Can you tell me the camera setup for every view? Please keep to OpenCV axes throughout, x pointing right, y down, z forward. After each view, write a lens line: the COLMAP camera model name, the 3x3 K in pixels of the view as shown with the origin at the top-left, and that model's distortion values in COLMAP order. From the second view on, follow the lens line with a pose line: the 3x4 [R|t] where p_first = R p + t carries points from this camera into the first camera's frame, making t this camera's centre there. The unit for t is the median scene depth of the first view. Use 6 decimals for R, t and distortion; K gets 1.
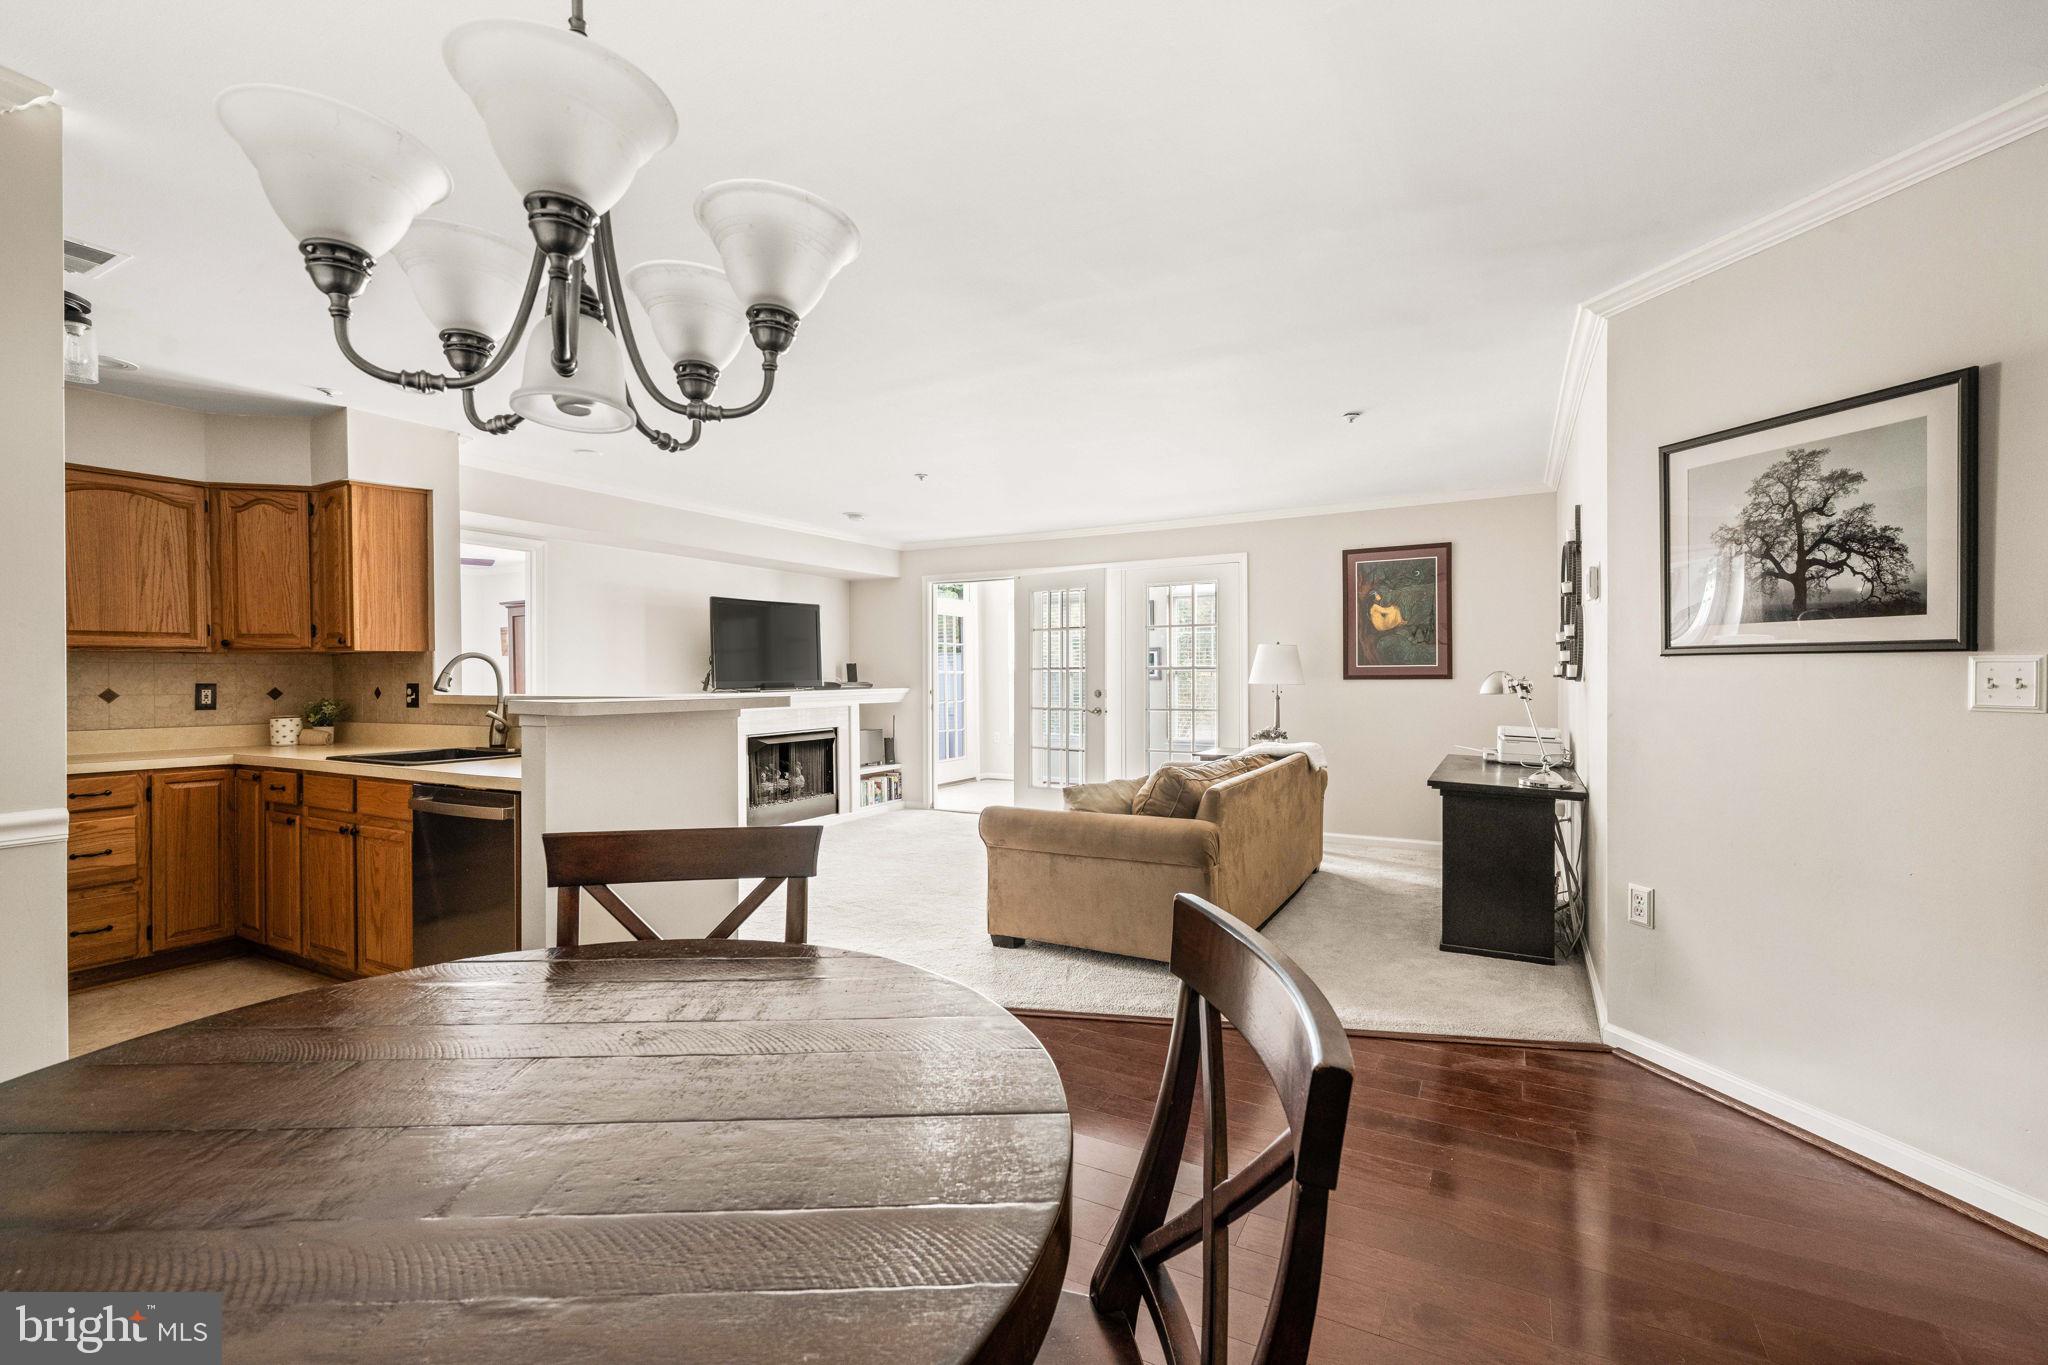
lens RADIAL K [[882.6, 0, 1027.1], [0, 882.6, 678.0], [0, 0, 1]] dist [0.001377, 0.000071]
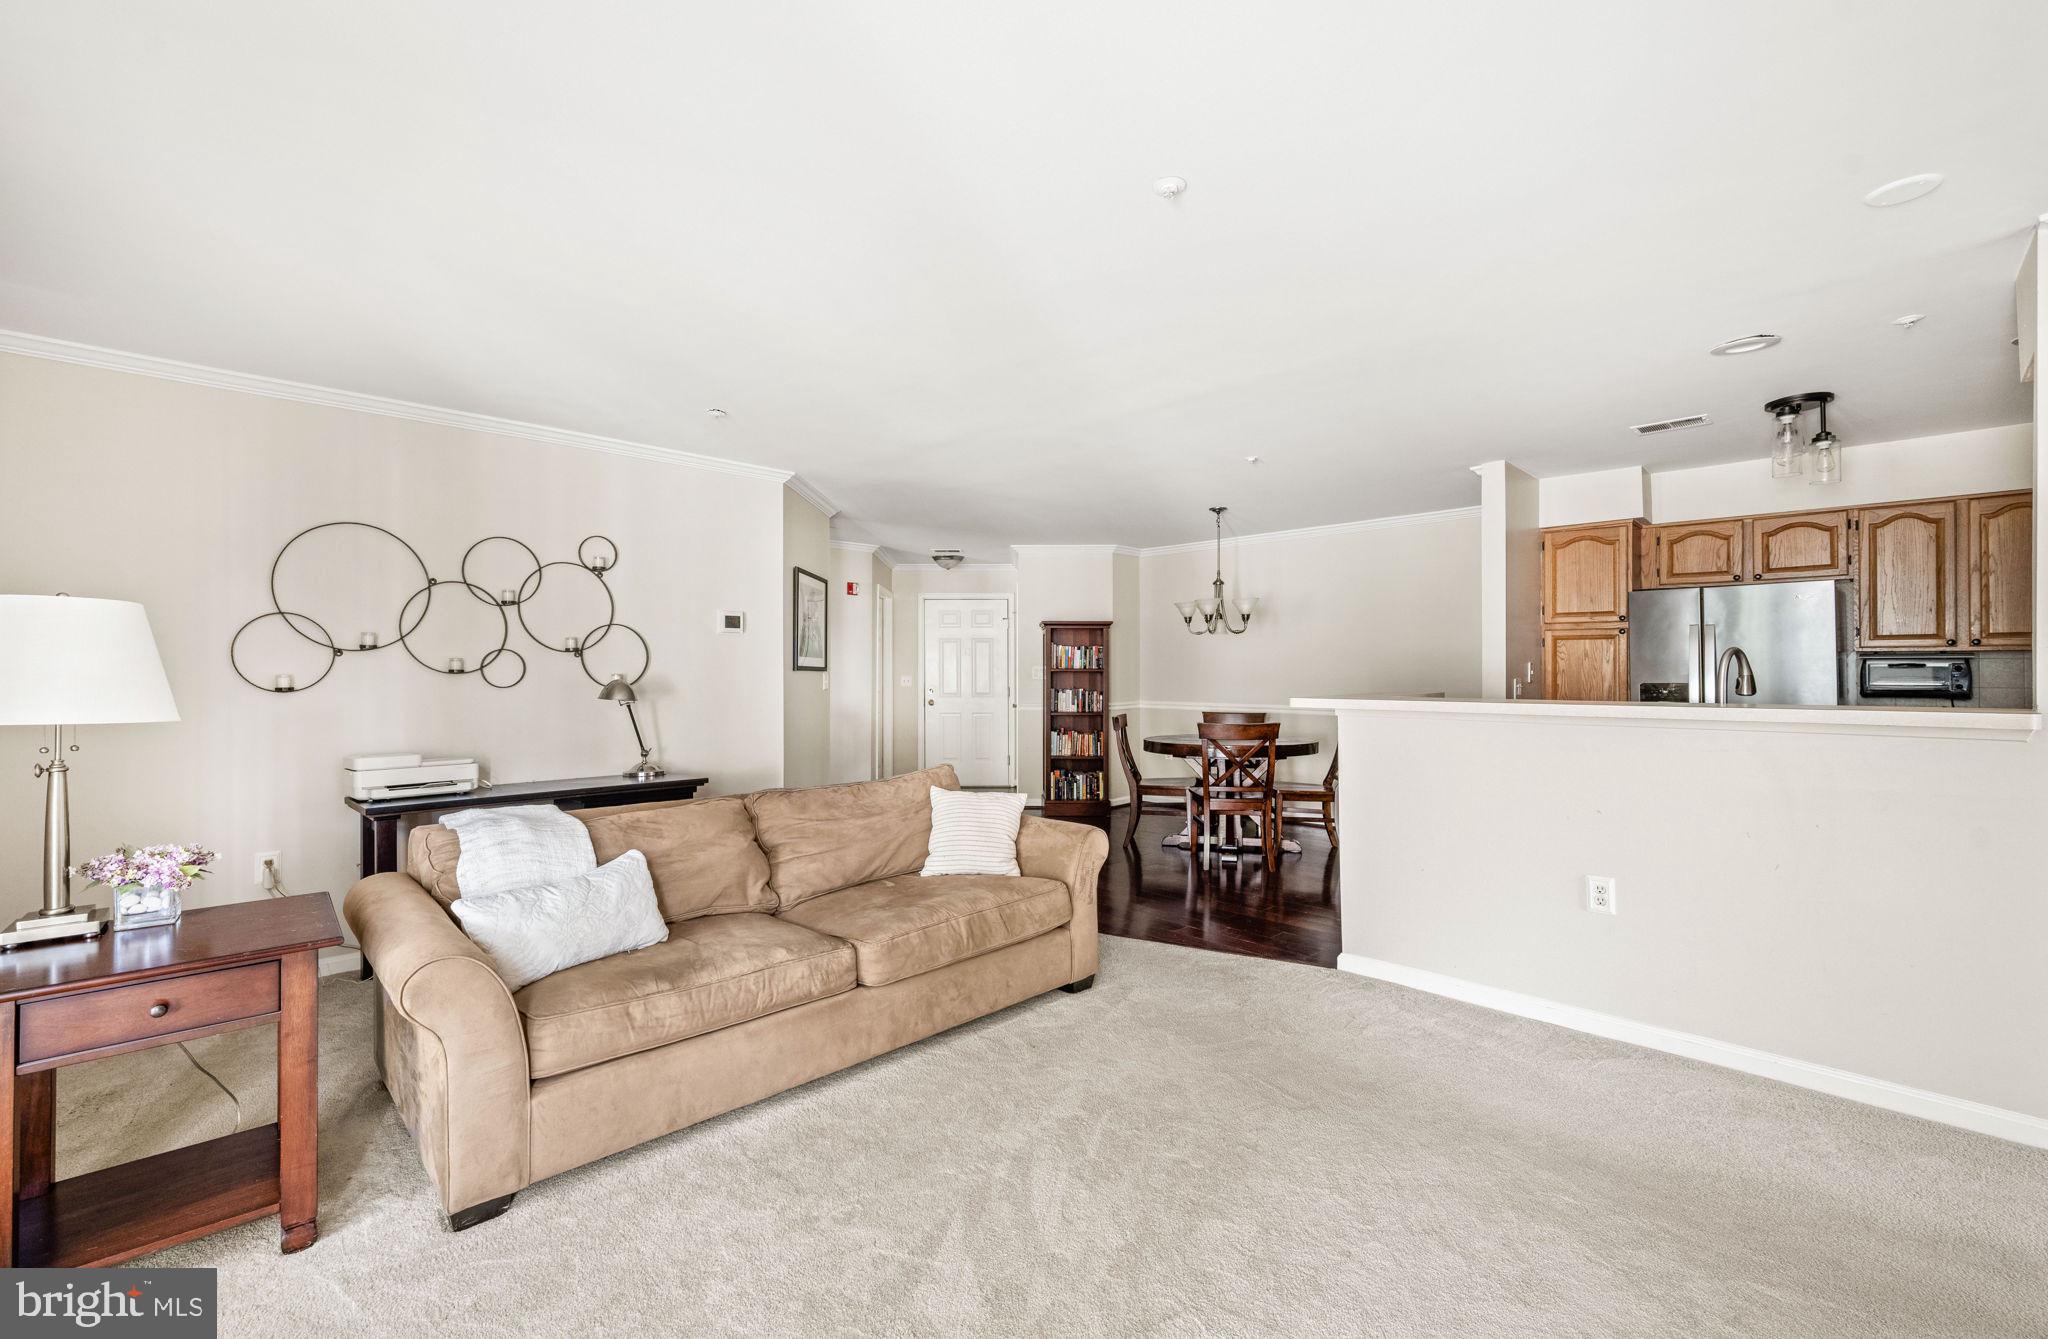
lens RADIAL K [[844.9, 0, 1014.0], [0, 844.9, 652.4], [0, 0, 1]] dist [0.000509, 0.000029]
pose [[-0.958615, 0.016082, 0.284253, -0.201680], [0.010986, 0.999749, -0.019513, -0.014802], [-0.284495, -0.015583, -0.958551, 1.778798]]
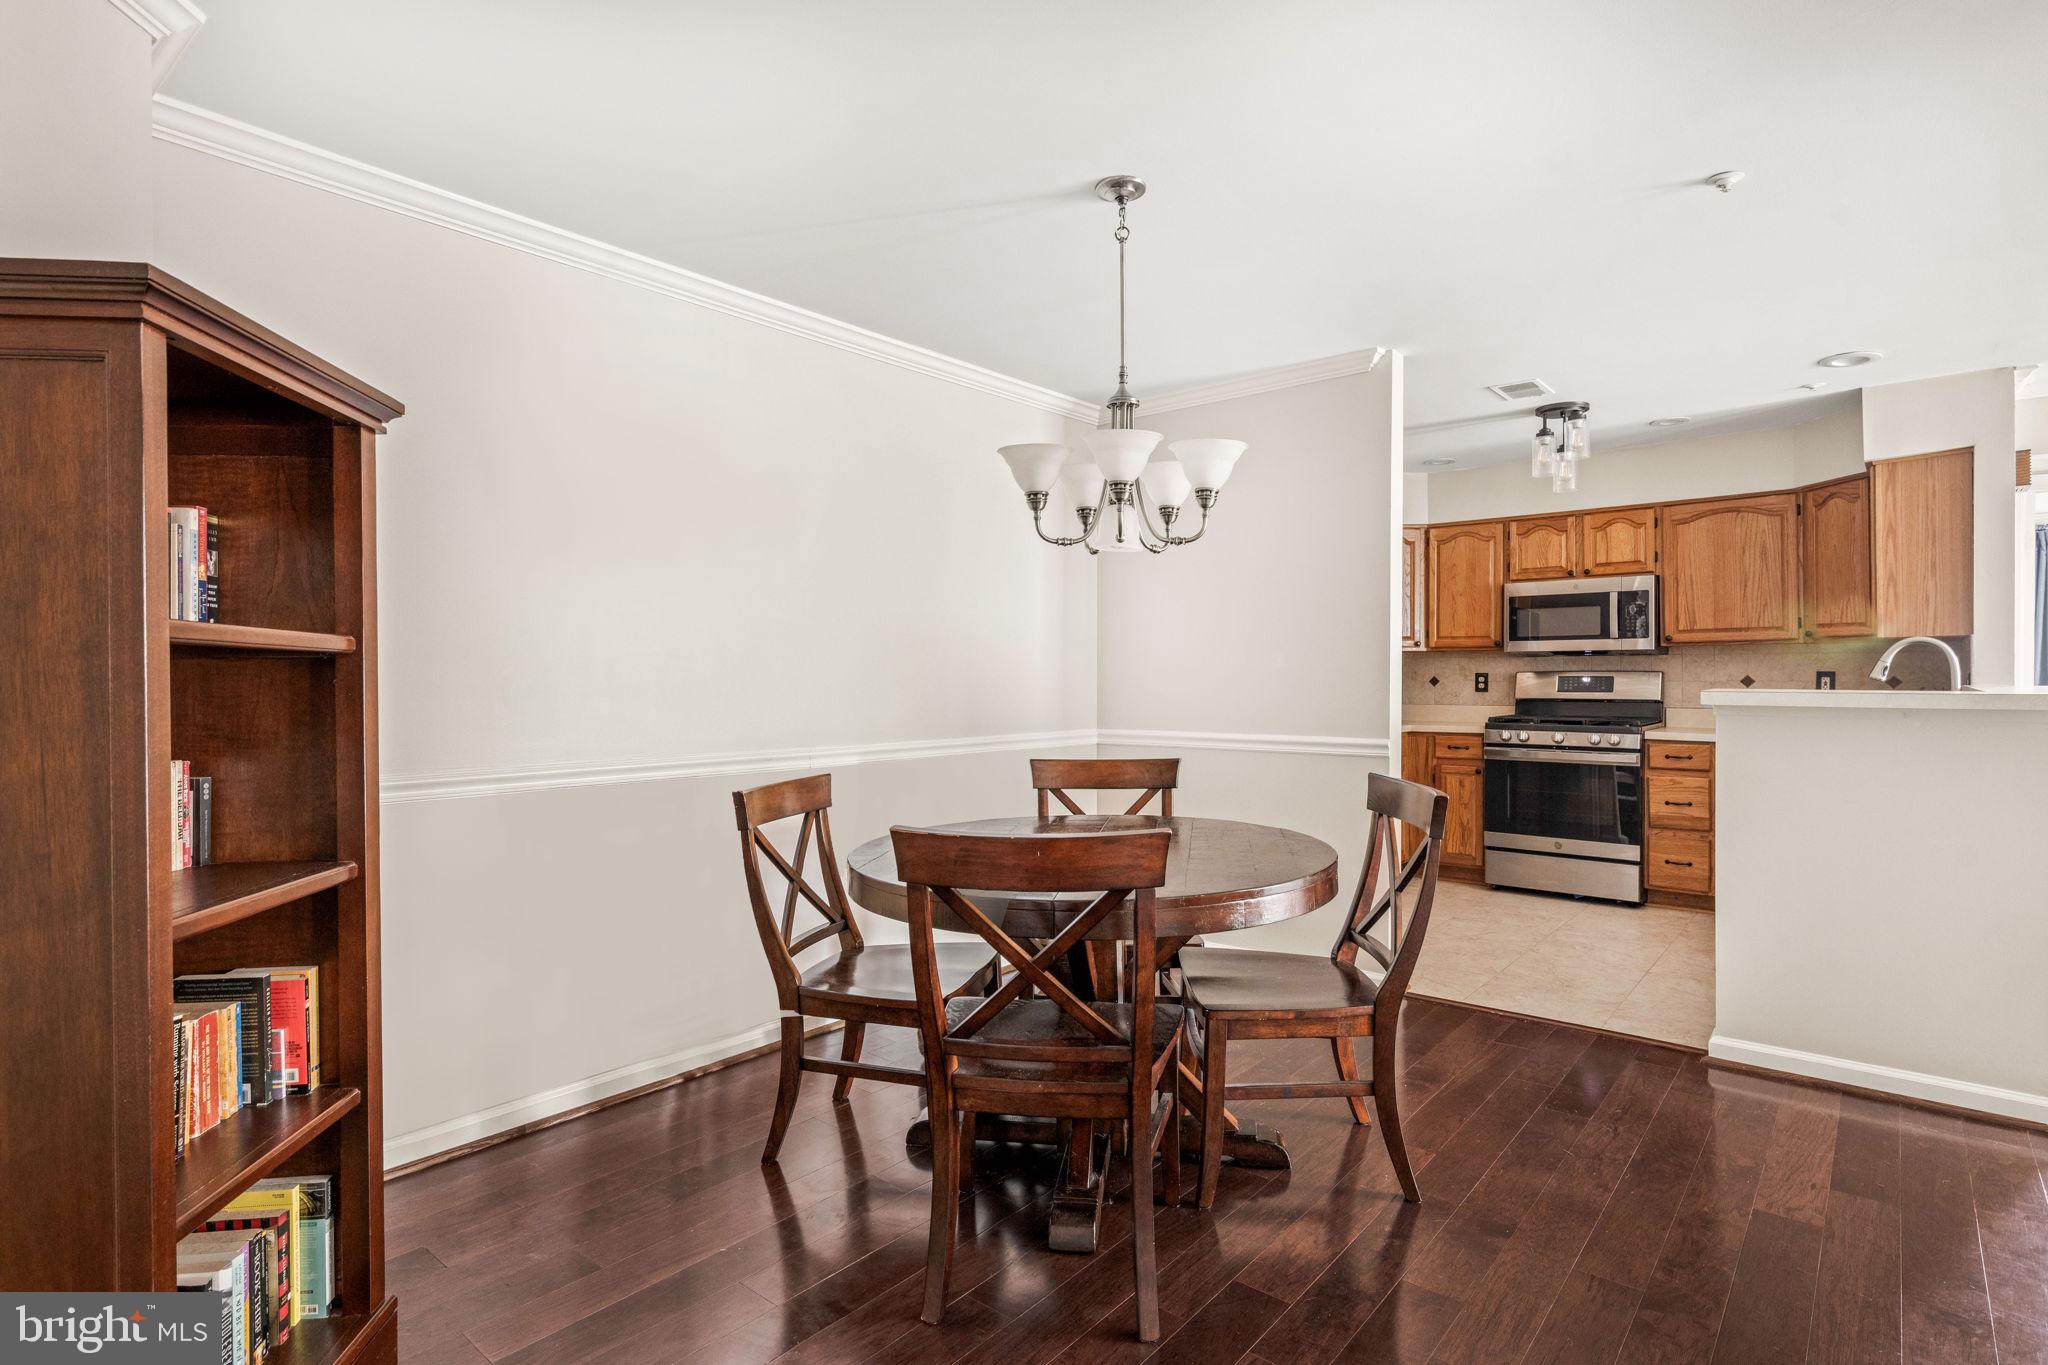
lens RADIAL K [[1036.5, 0, 1024.0], [0, 1036.5, 682.5], [0, 0, 1]] dist [-0.001253, -0.000884]
pose [[-0.201456, 0.014242, -0.979394, 0.514476], [0.002678, 0.999899, 0.013989, -0.000470], [0.979494, 0.000195, -0.201473, 0.312779]]
